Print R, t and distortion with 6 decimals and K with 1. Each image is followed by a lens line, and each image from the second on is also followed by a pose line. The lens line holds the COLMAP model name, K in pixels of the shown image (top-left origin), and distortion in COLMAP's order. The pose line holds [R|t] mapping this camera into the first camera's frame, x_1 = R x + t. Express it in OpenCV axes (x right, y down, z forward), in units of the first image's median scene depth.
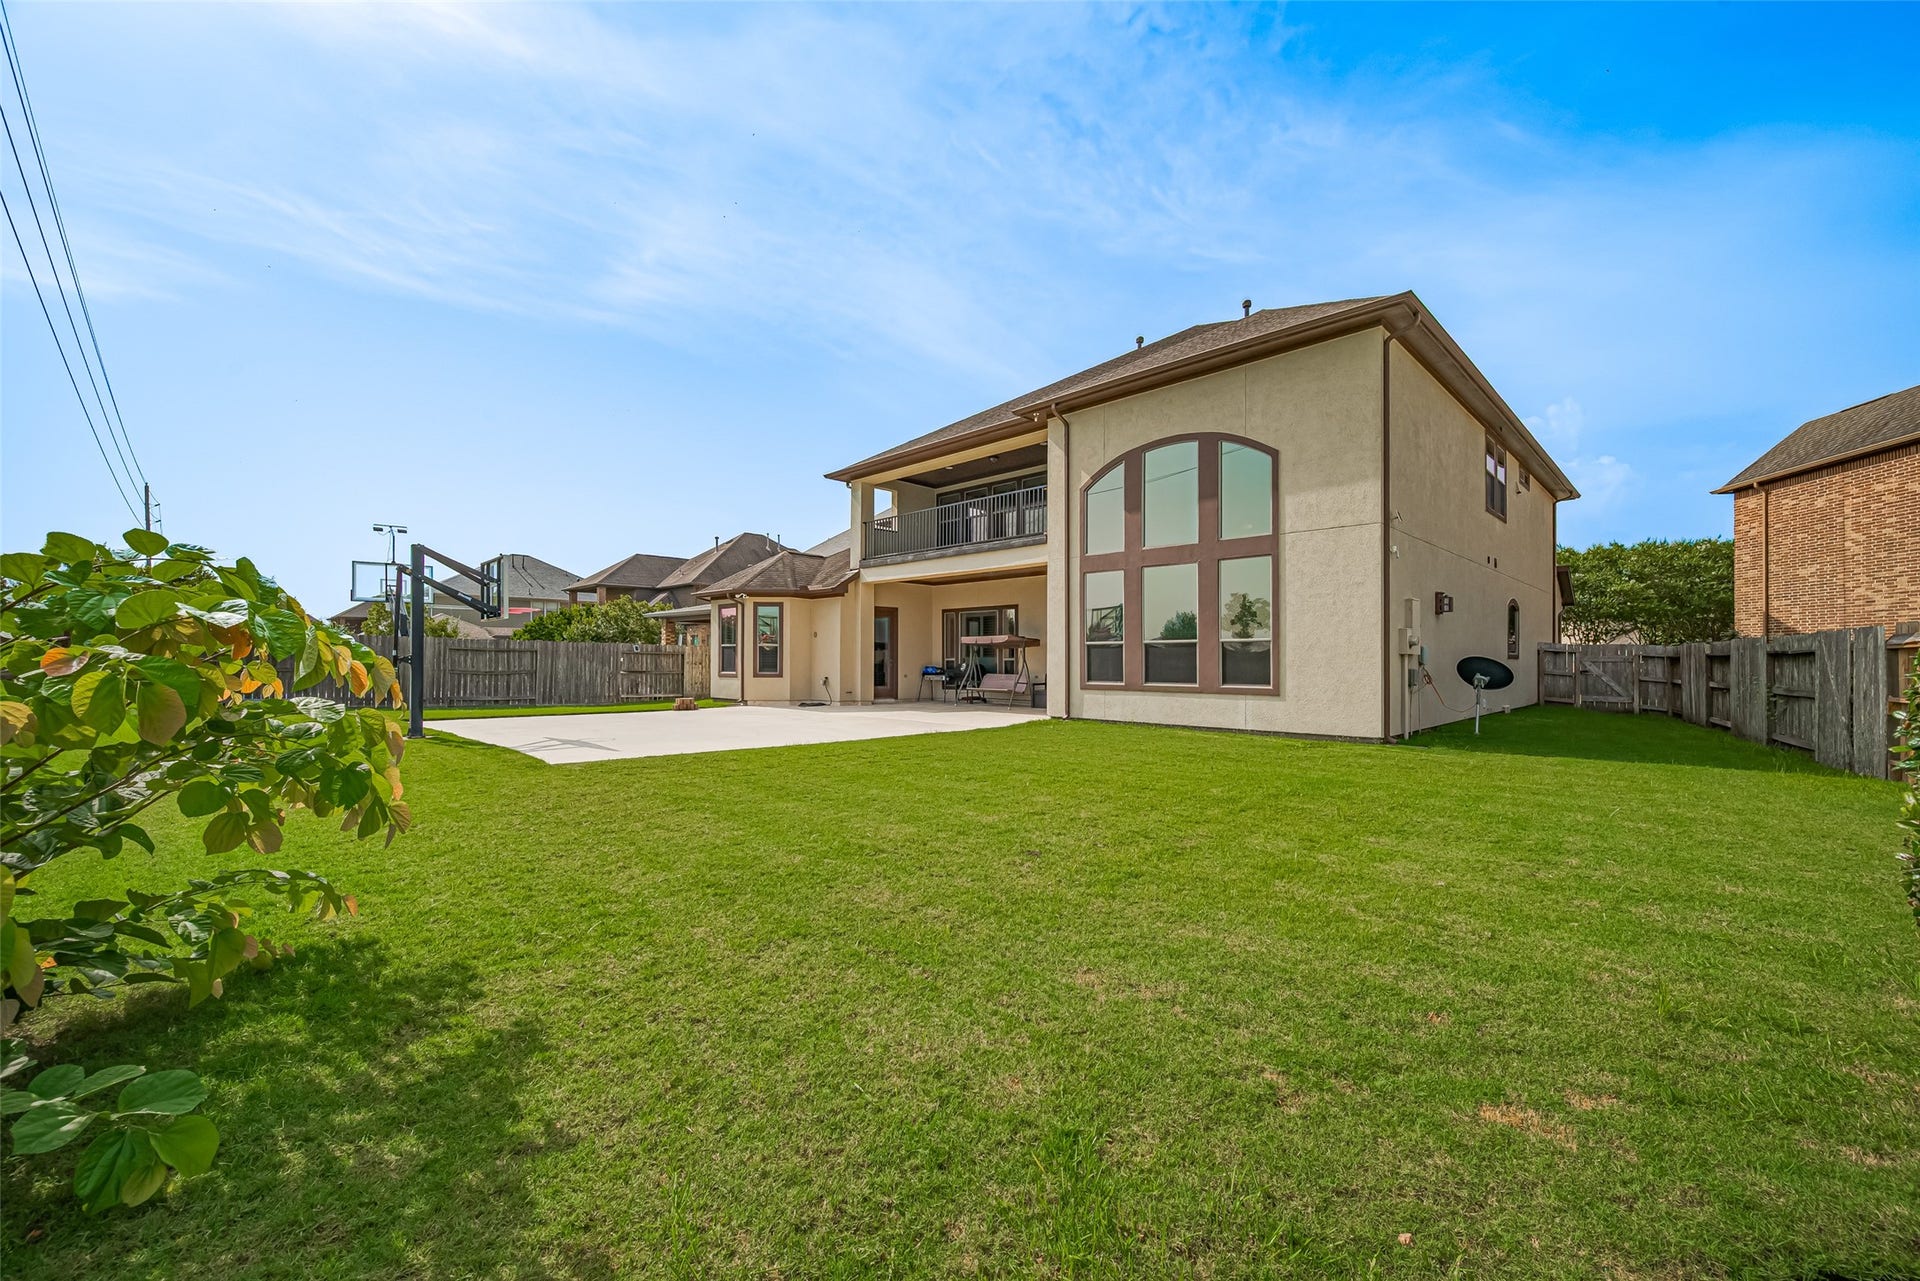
lens RADIAL K [[762.1, 0, 959.8], [0, 762.1, 647.2], [0, 0, 1]] dist [-0.001701, 0.000498]
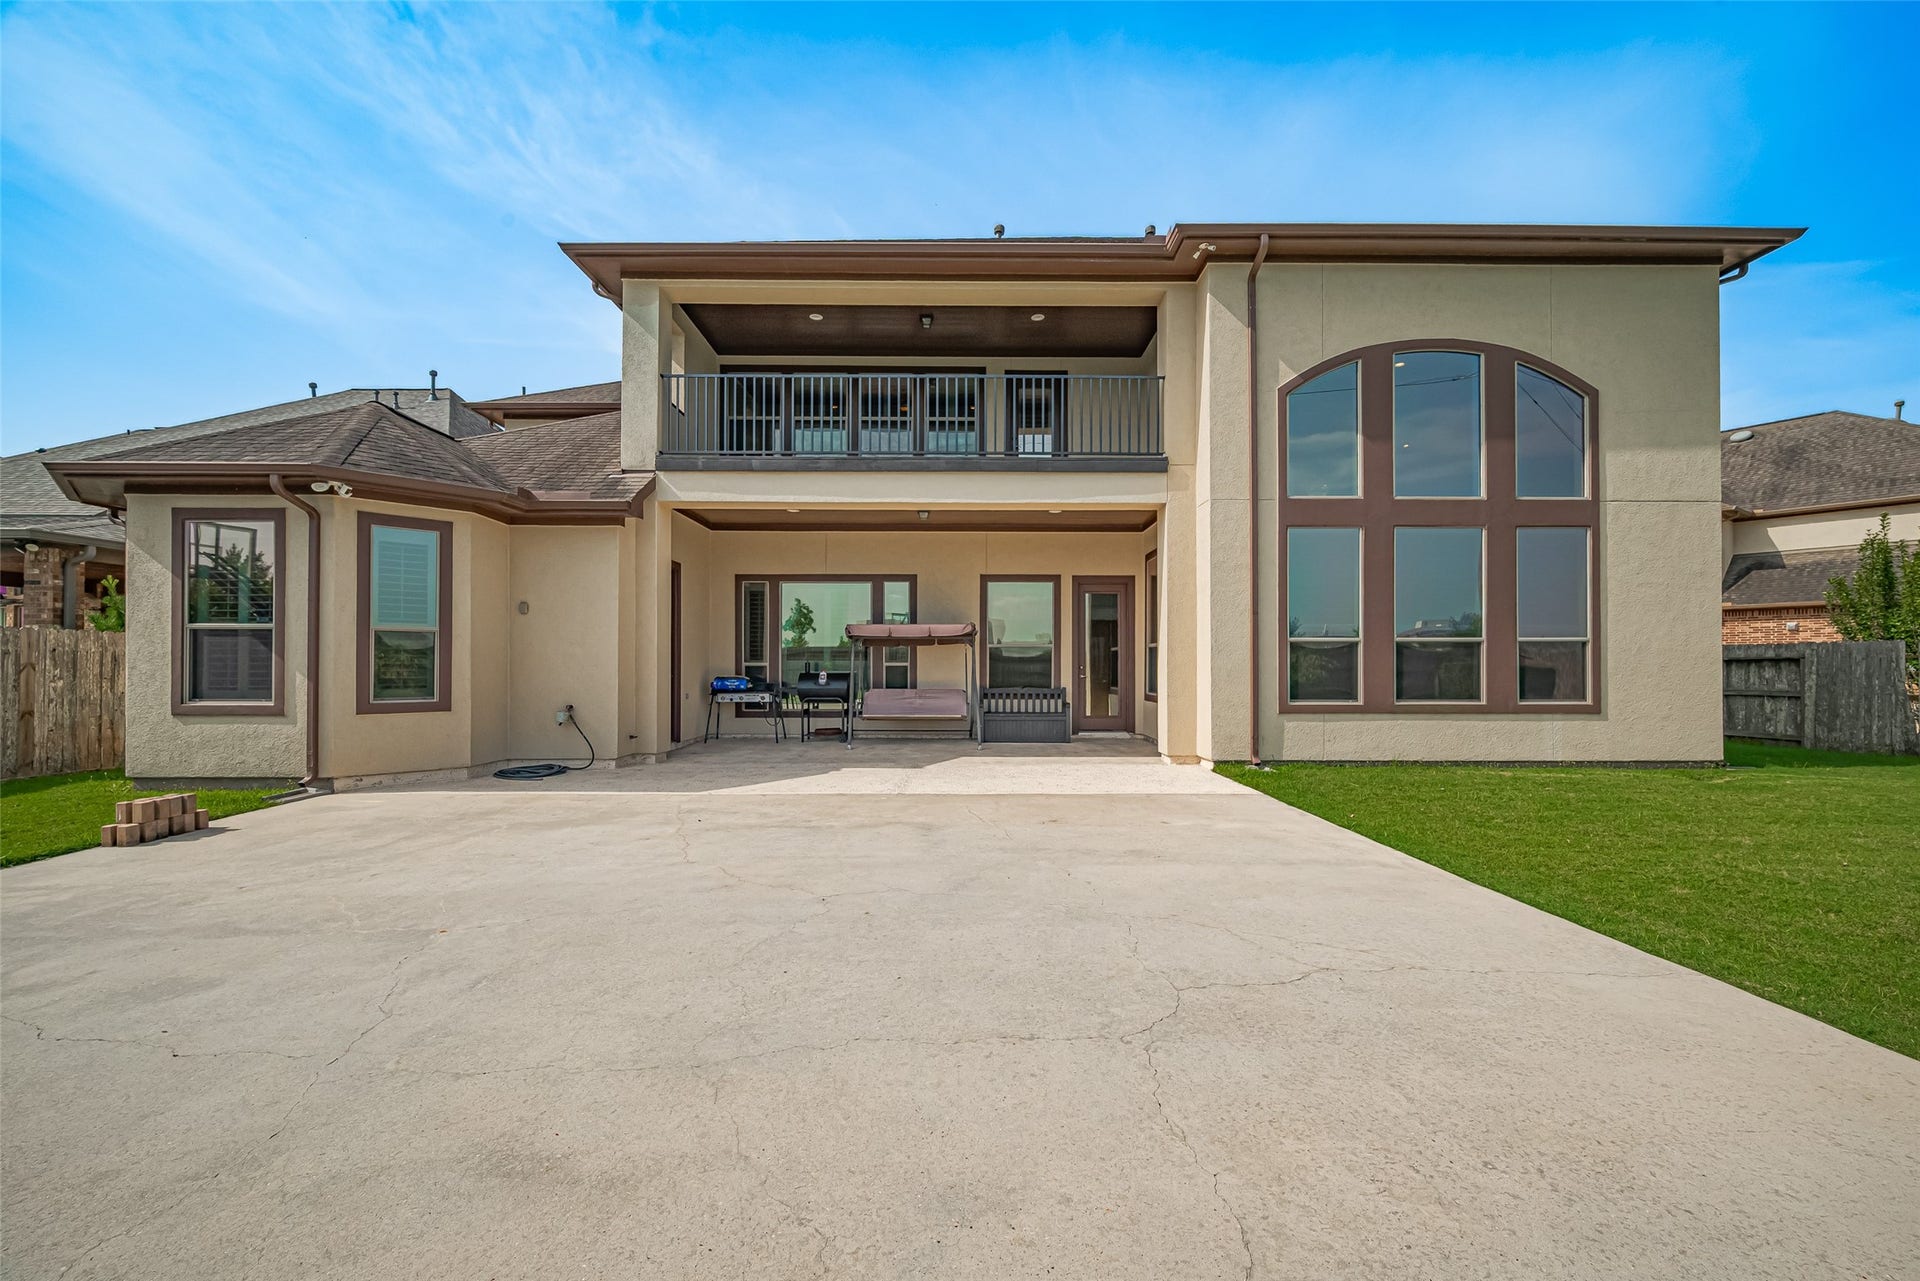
lens RADIAL K [[762.1, 0, 962.3], [0, 762.1, 666.8], [0, 0, 1]] dist [-0.001701, 0.000498]
pose [[0.703281, -0.003621, 0.710903, -0.333621], [-0.011909, 0.999787, 0.016874, 0.006751], [-0.710813, -0.020334, 0.703087, 0.537149]]
